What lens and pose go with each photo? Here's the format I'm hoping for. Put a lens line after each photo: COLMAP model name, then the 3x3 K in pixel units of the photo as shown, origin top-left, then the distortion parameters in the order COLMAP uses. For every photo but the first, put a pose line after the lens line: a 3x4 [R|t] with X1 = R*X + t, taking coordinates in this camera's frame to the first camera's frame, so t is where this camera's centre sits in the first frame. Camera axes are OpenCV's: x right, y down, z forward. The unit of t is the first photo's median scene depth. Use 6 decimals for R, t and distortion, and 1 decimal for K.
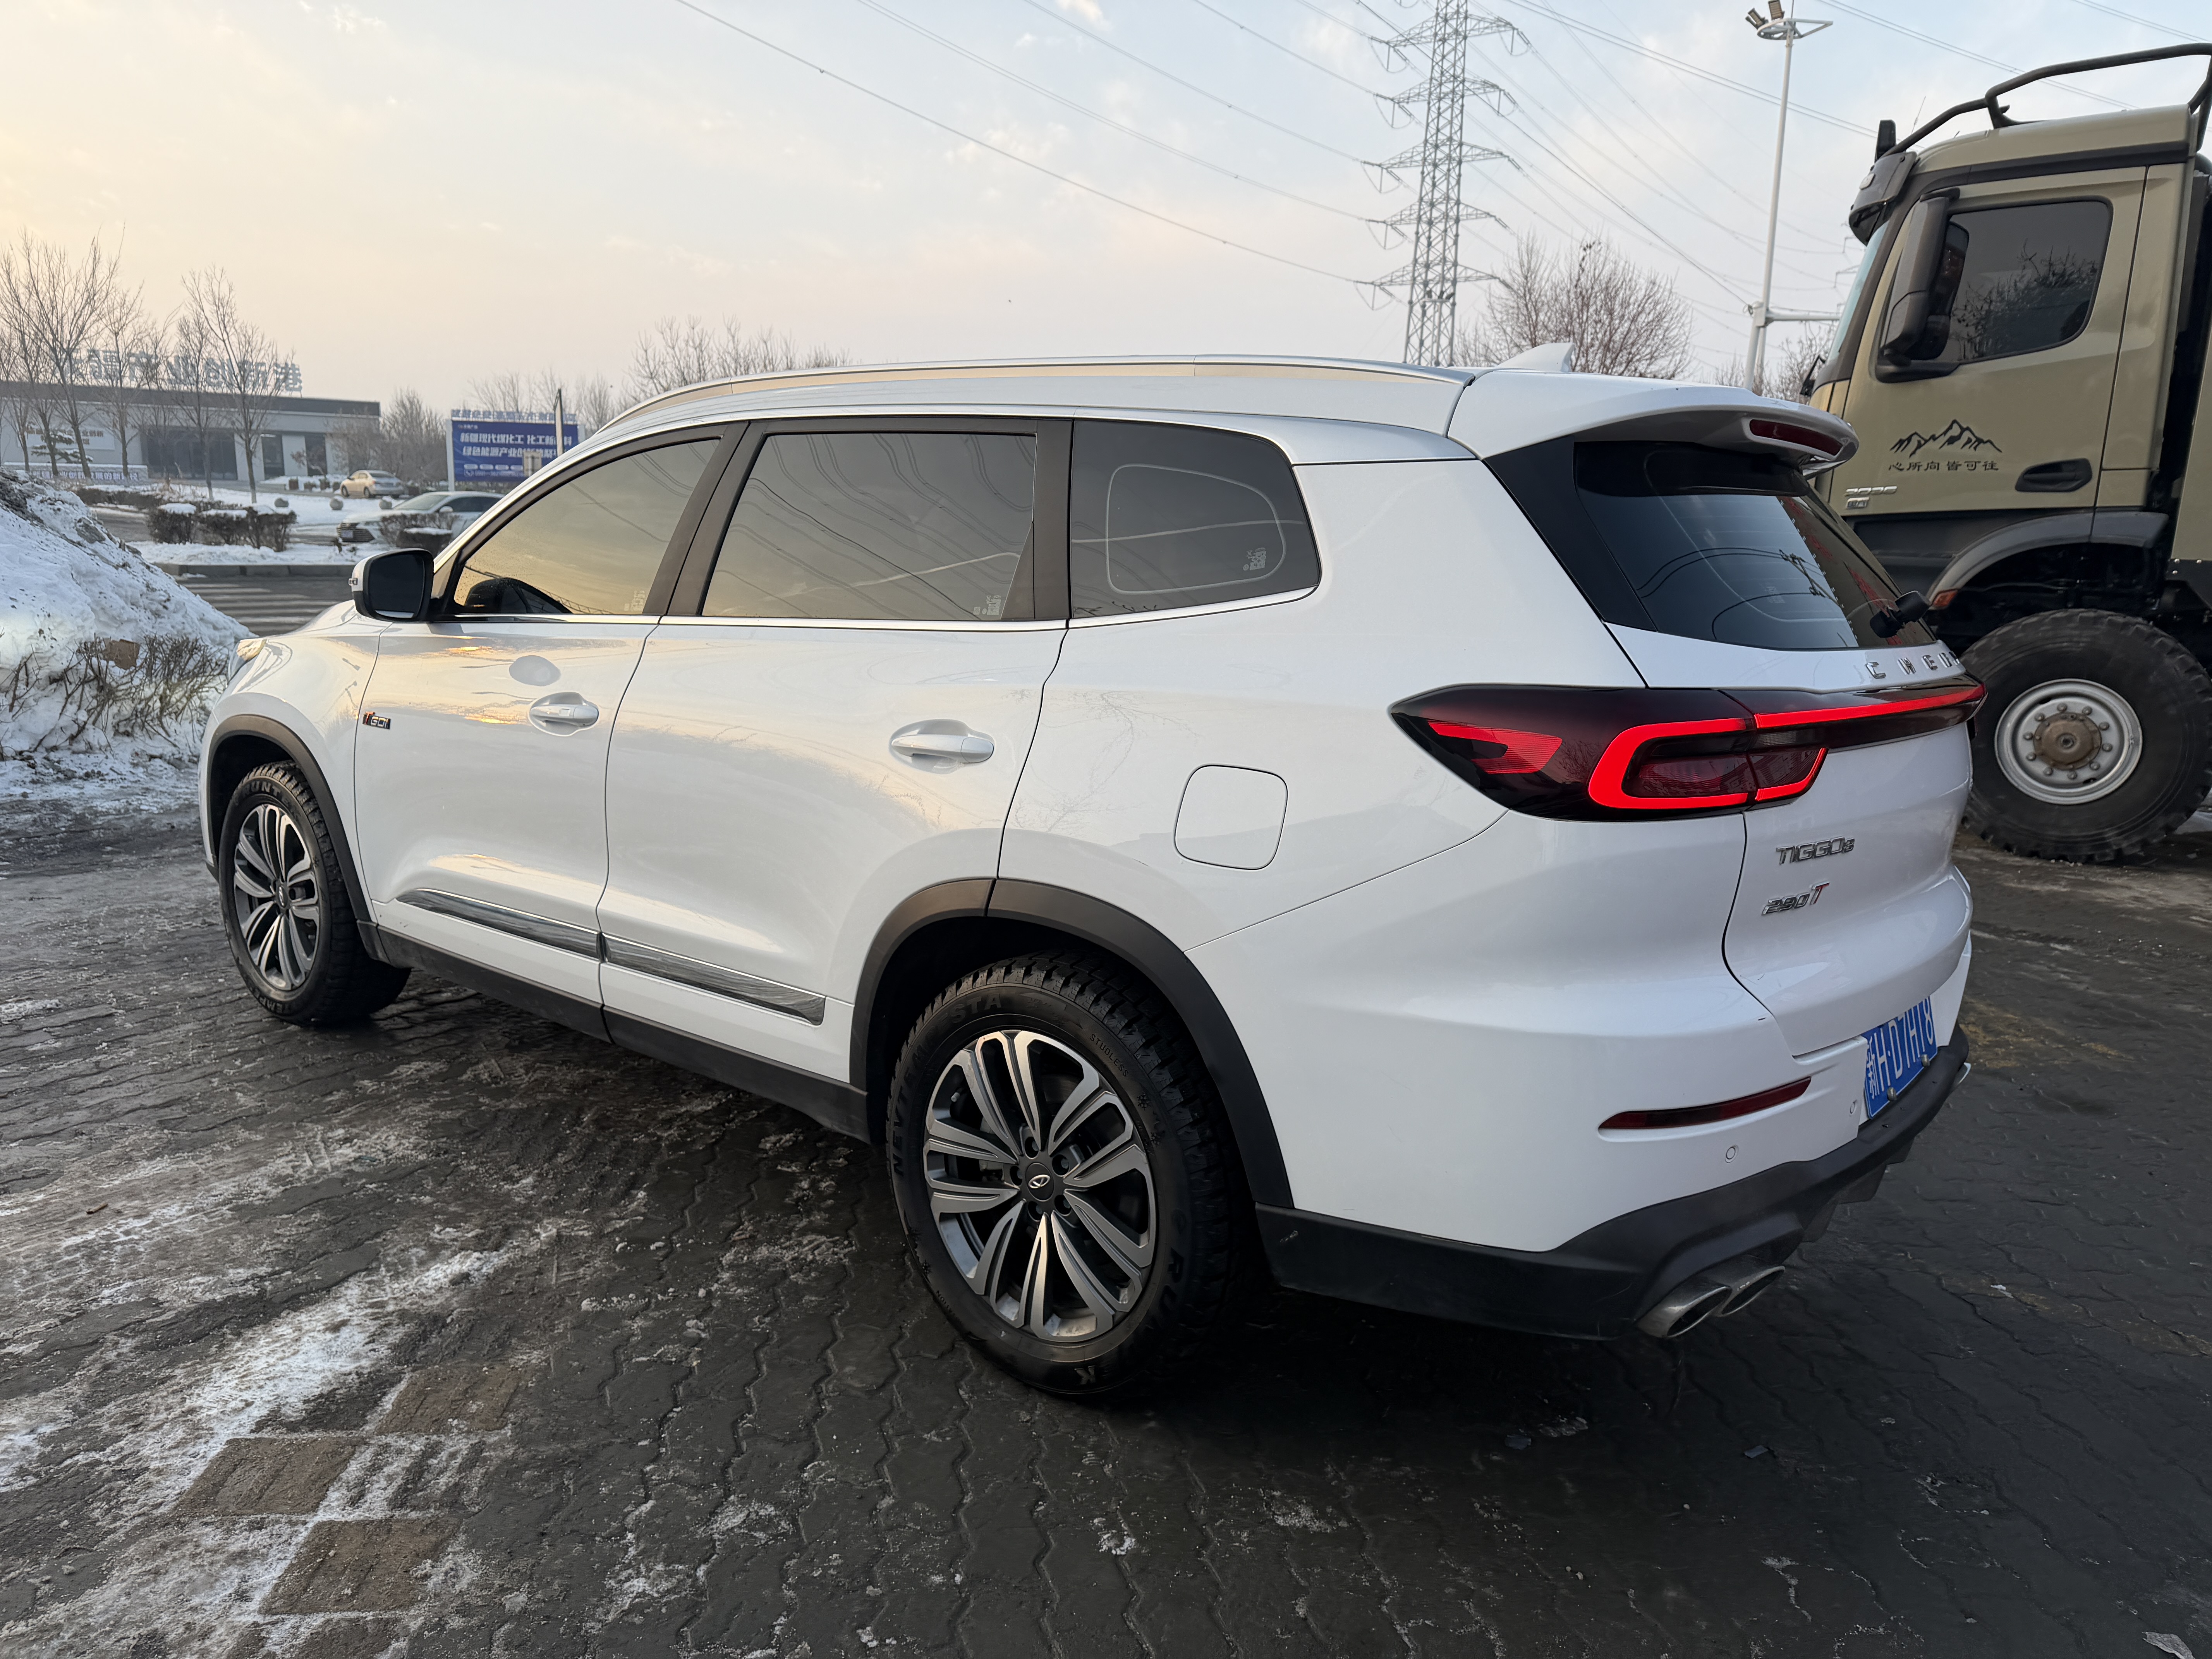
lens RADIAL K [[1620.6, 0, 1109.8], [0, 1620.6, 828.8], [0, 0, 1]] dist [0.004922, 0.002168]
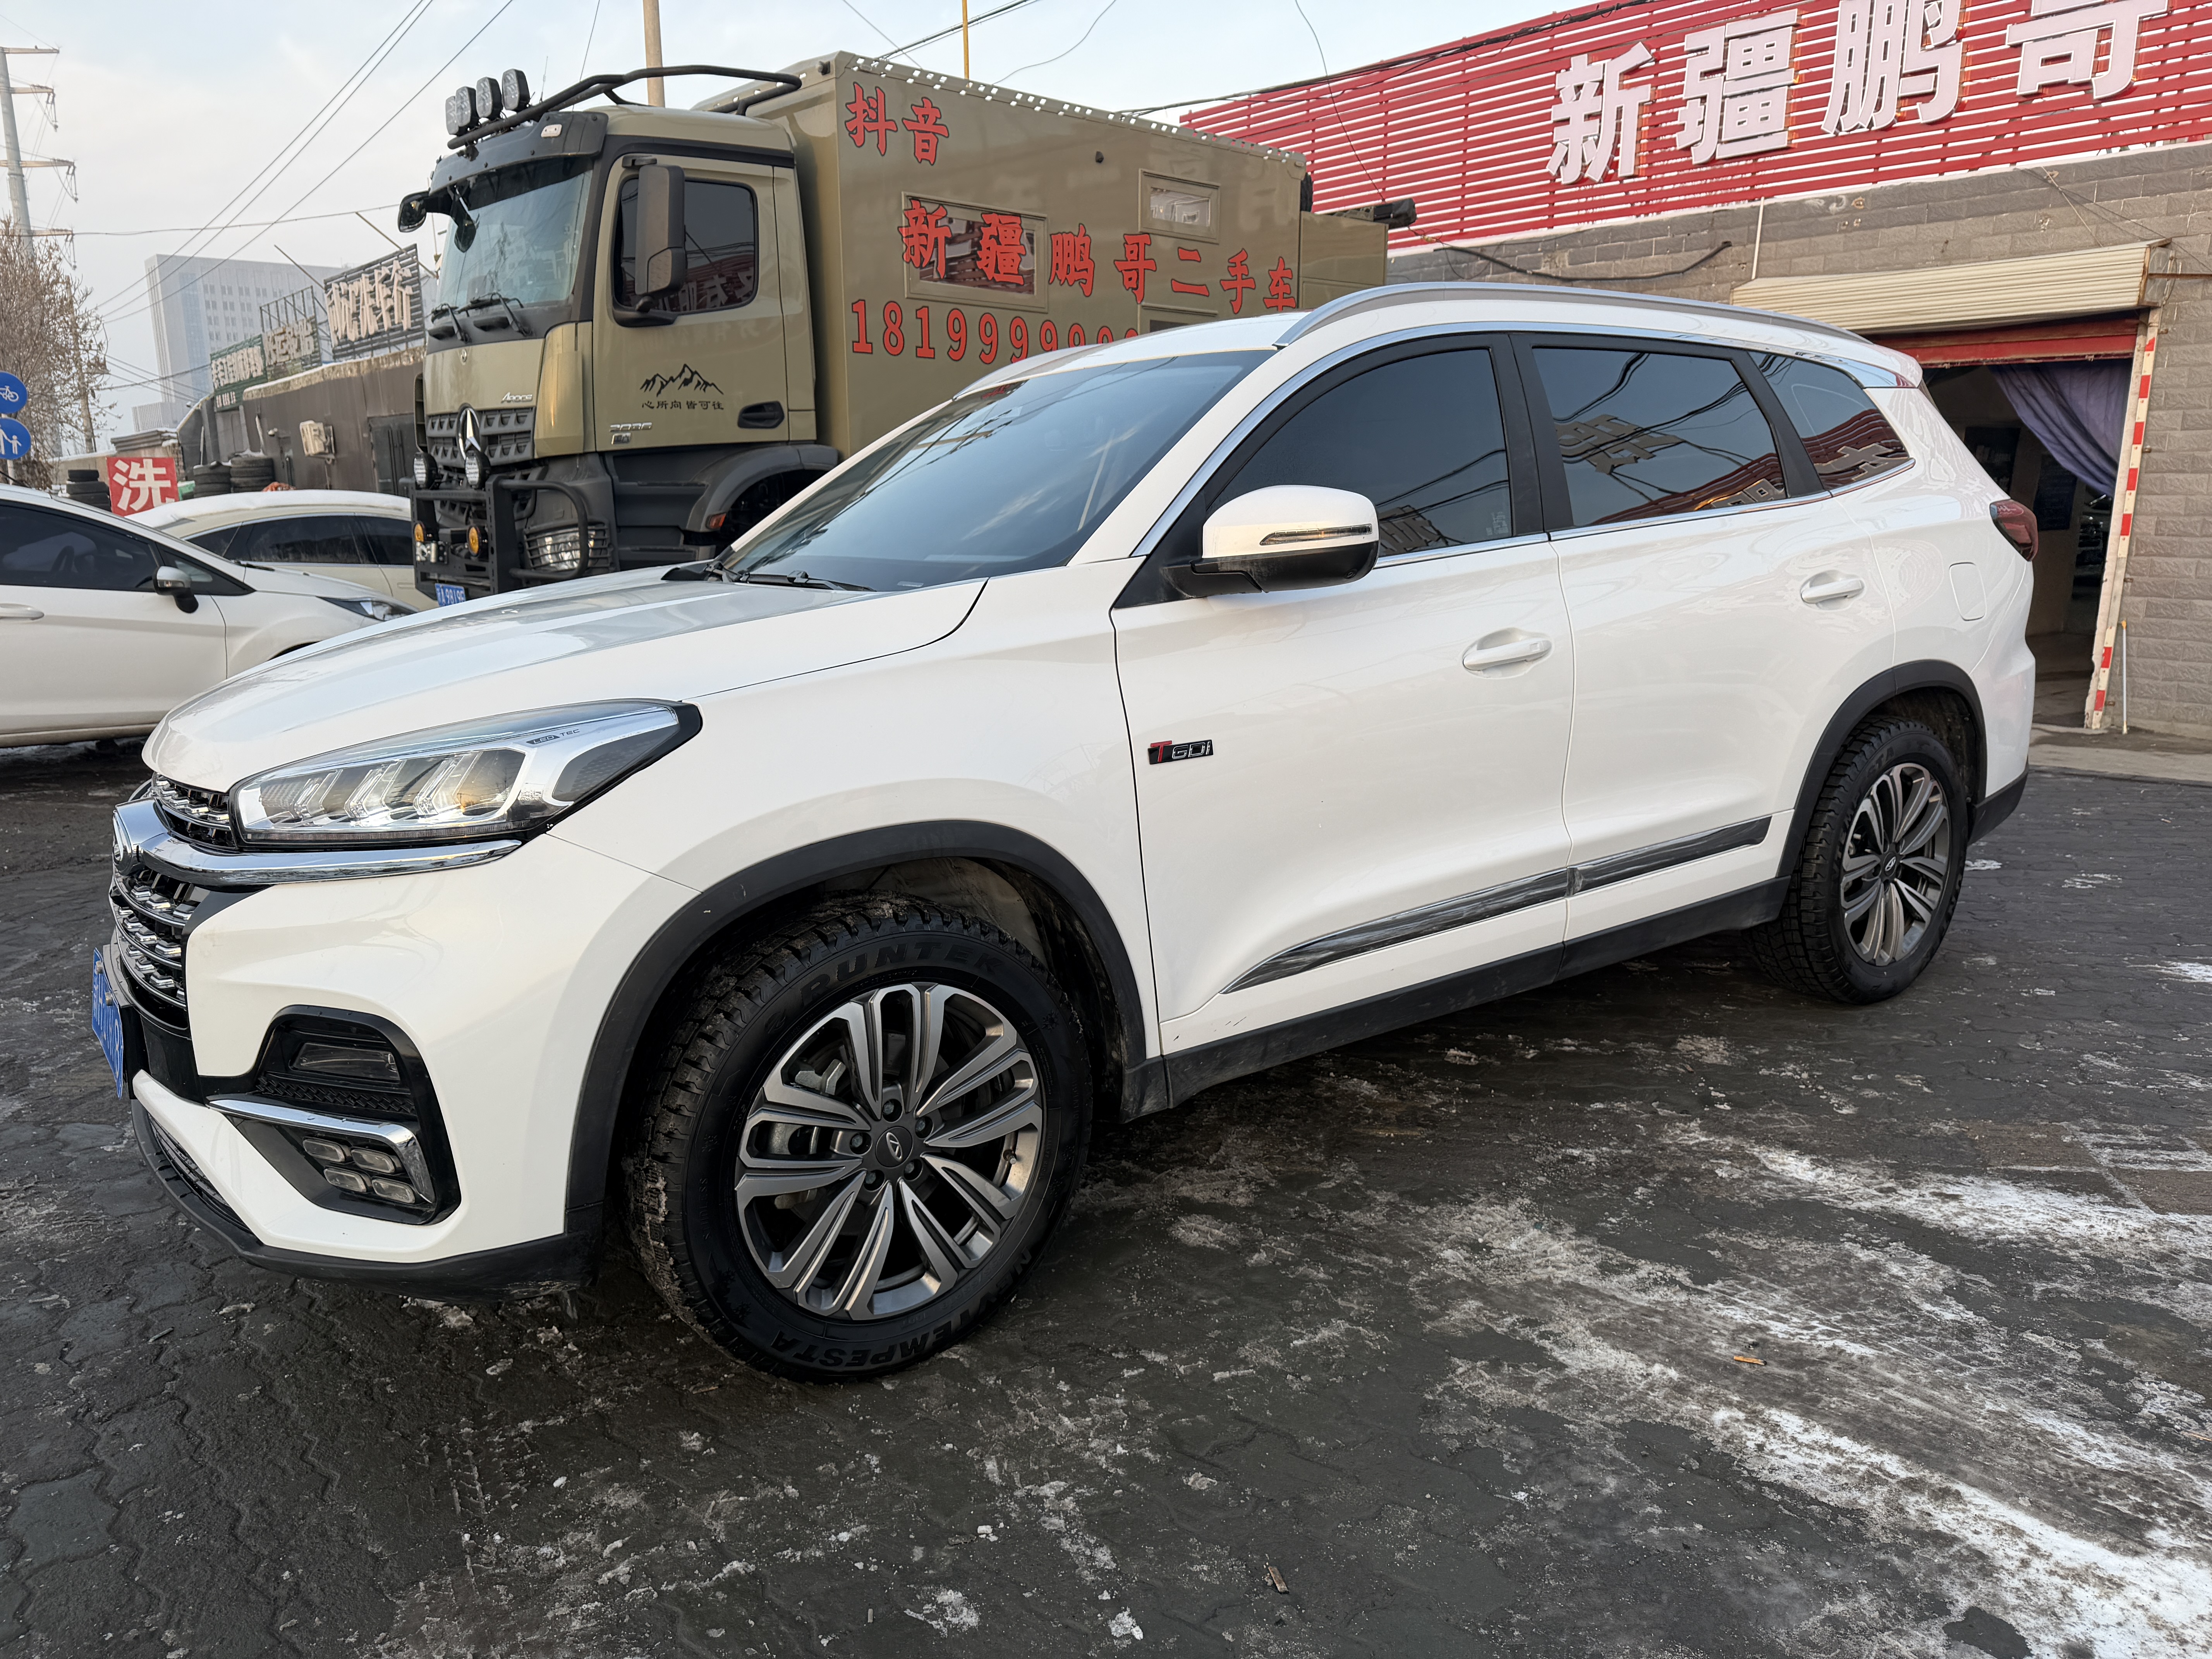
lens RADIAL K [[1642.9, 0, 1106.4], [0, 1642.9, 827.9], [0, 0, 1]] dist [-0.004633, 0.000434]
pose [[0.214819, -0.222622, 0.950943, -1.058111], [0.198204, 0.963350, 0.180752, -0.152481], [-0.956331, 0.149652, 0.251070, 0.831804]]
